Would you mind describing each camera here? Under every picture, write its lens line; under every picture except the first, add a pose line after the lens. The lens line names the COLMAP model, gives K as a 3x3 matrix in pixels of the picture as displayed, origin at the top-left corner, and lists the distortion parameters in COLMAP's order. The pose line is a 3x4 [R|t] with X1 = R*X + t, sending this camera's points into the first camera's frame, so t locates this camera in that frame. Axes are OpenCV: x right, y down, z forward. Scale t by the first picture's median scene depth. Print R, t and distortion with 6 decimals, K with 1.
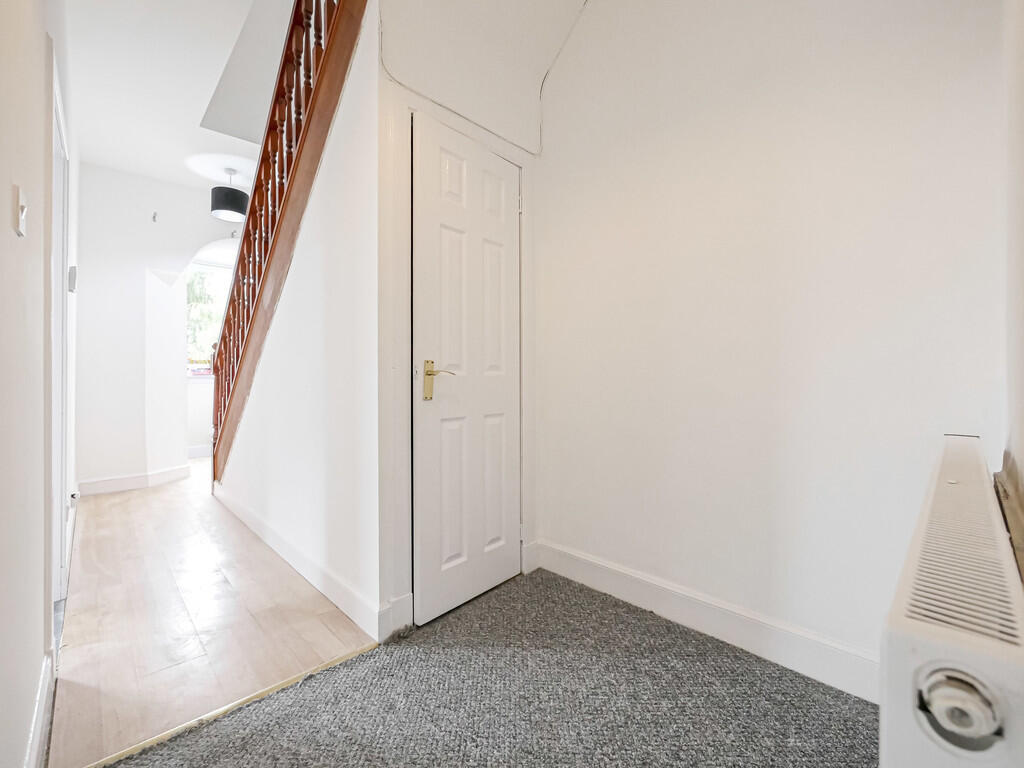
lens RADIAL K [[432.3, 0, 514.0], [0, 432.3, 373.7], [0, 0, 1]] dist [-0.007421, -0.000149]
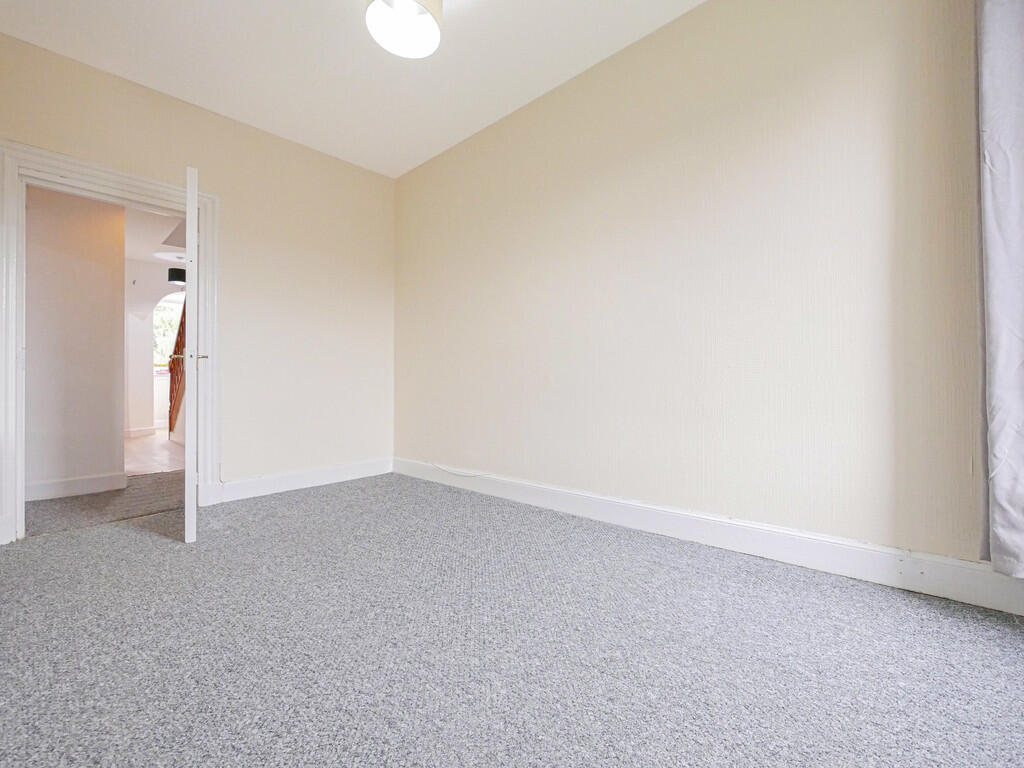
lens RADIAL K [[432.3, 0, 514.0], [0, 432.3, 373.7], [0, 0, 1]] dist [-0.007421, -0.000149]
pose [[0.998294, -0.004158, 0.058234, 0.626568], [0.004509, 0.999972, -0.005898, 0.022947], [-0.058208, 0.006151, 0.998286, -0.867833]]
